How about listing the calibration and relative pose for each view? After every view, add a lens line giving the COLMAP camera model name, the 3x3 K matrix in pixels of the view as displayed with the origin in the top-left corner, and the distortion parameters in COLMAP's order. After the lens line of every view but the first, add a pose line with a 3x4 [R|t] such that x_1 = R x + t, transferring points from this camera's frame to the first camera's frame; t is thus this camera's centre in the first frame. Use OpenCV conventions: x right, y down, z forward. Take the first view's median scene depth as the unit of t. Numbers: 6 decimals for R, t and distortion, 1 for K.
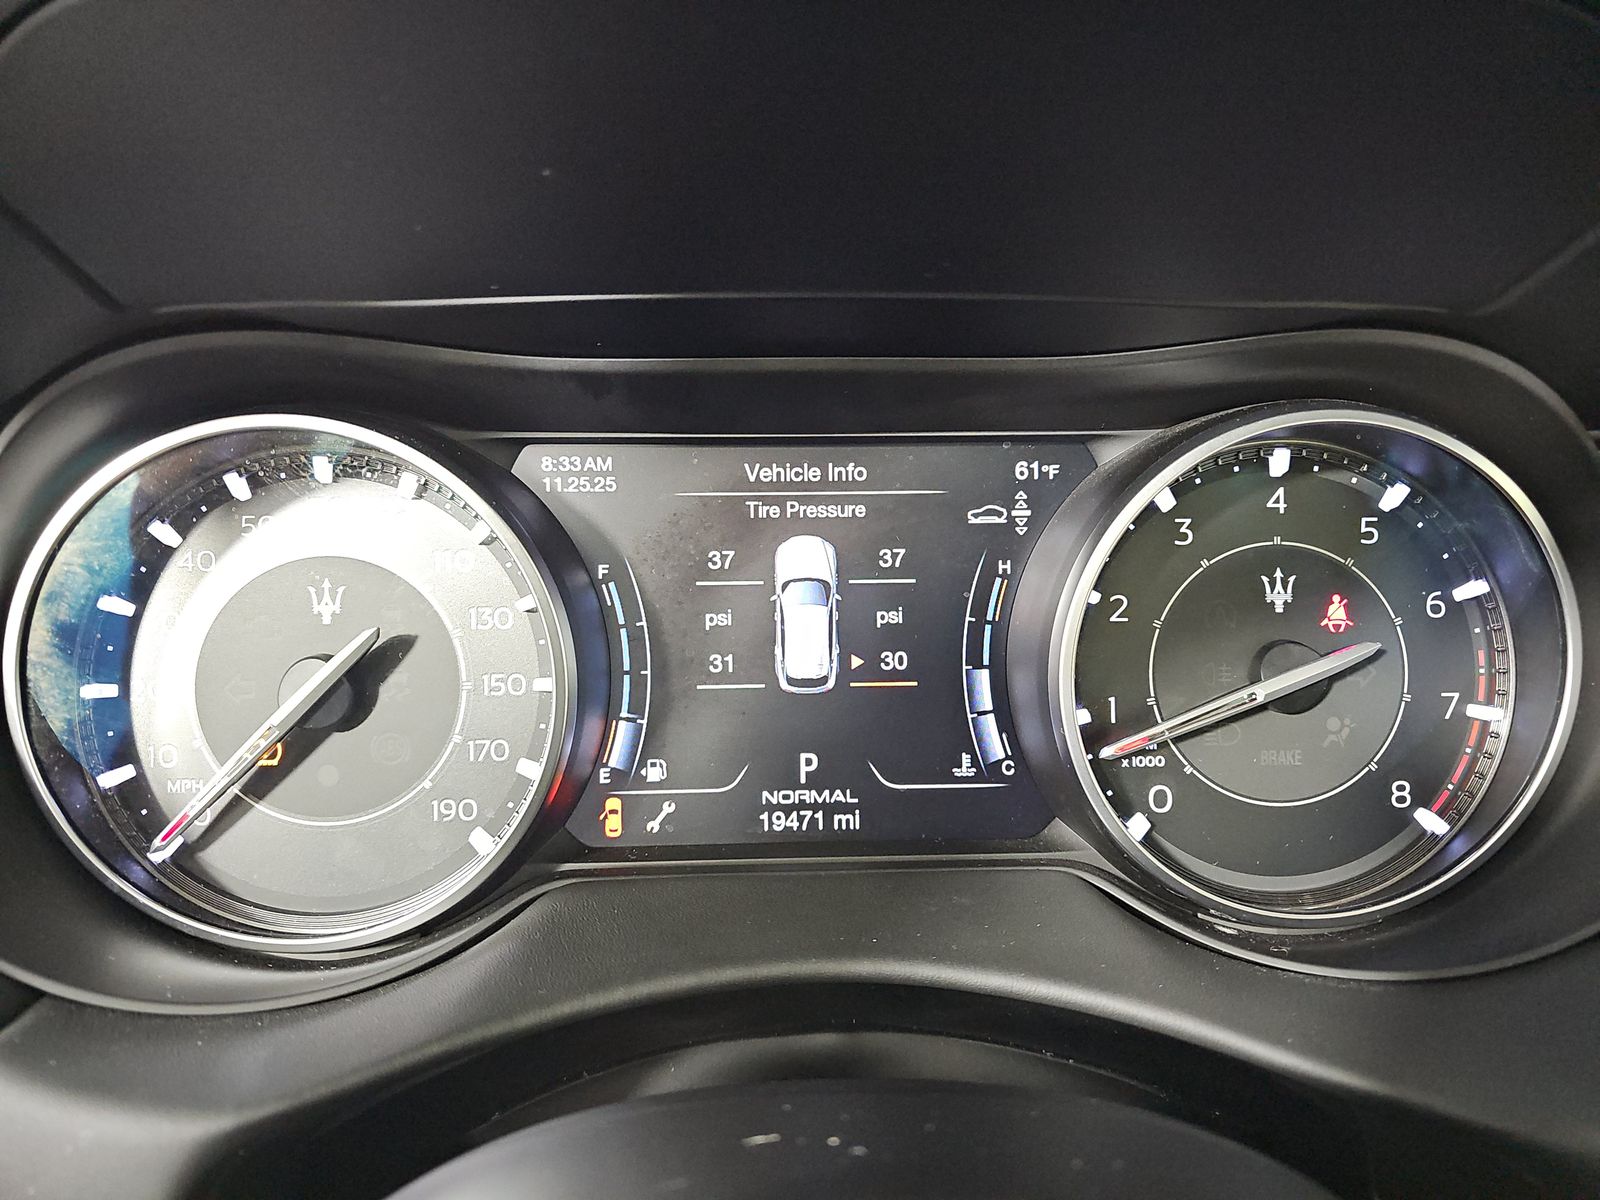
lens RADIAL K [[1068.4, 0, 771.6], [0, 1068.4, 588.7], [0, 0, 1]] dist [0.005417, -0.005741]
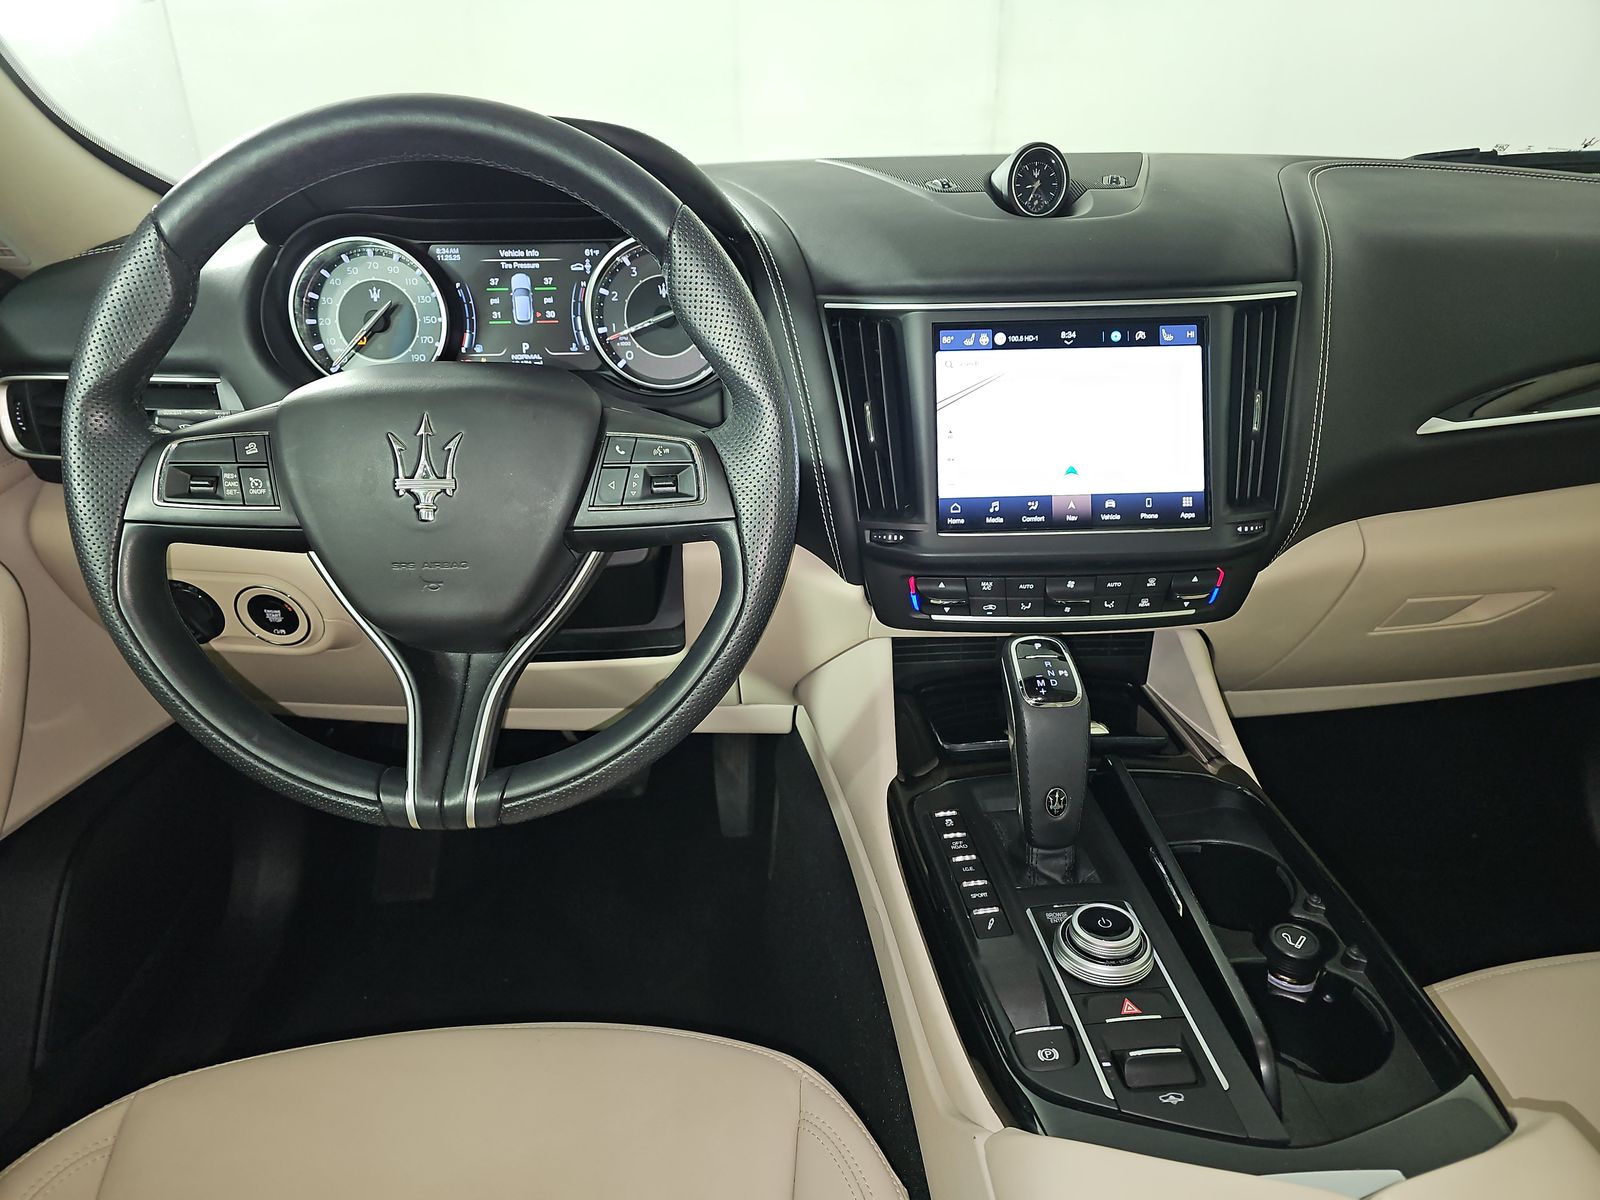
lens RADIAL K [[1068.4, 0, 807.5], [0, 1068.4, 644.0], [0, 0, 1]] dist [0.005417, -0.005741]
pose [[0.999827, -0.013546, 0.012770, 0.855010], [0.010301, 0.973942, 0.226561, 0.320860], [-0.015507, -0.226391, 0.973913, -2.448152]]
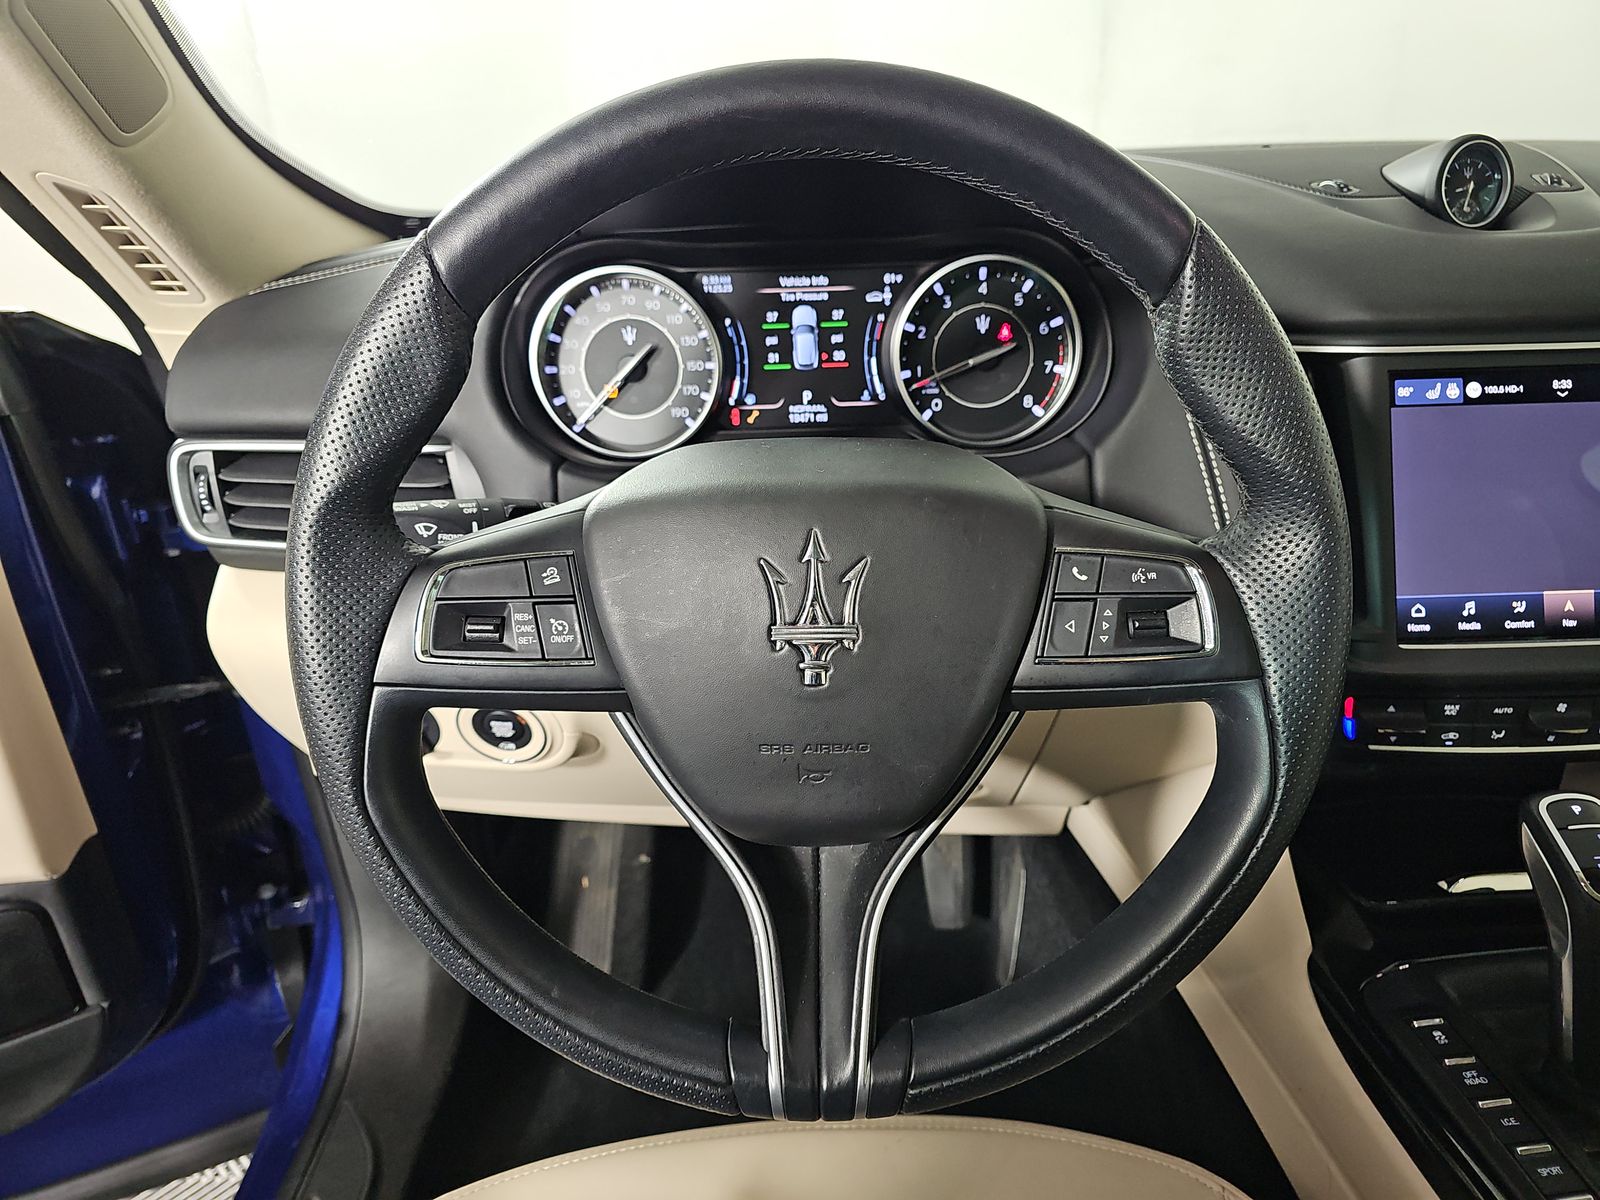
lens RADIAL K [[932.9, 0, 808.7], [0, 932.9, 605.9], [0, 0, 1]] dist [-0.003498, -0.004438]
pose [[0.999733, -0.023060, 0.001695, 0.022278], [0.022027, 0.972117, 0.233458, 0.130908], [-0.007031, -0.233359, 0.972365, -1.402399]]
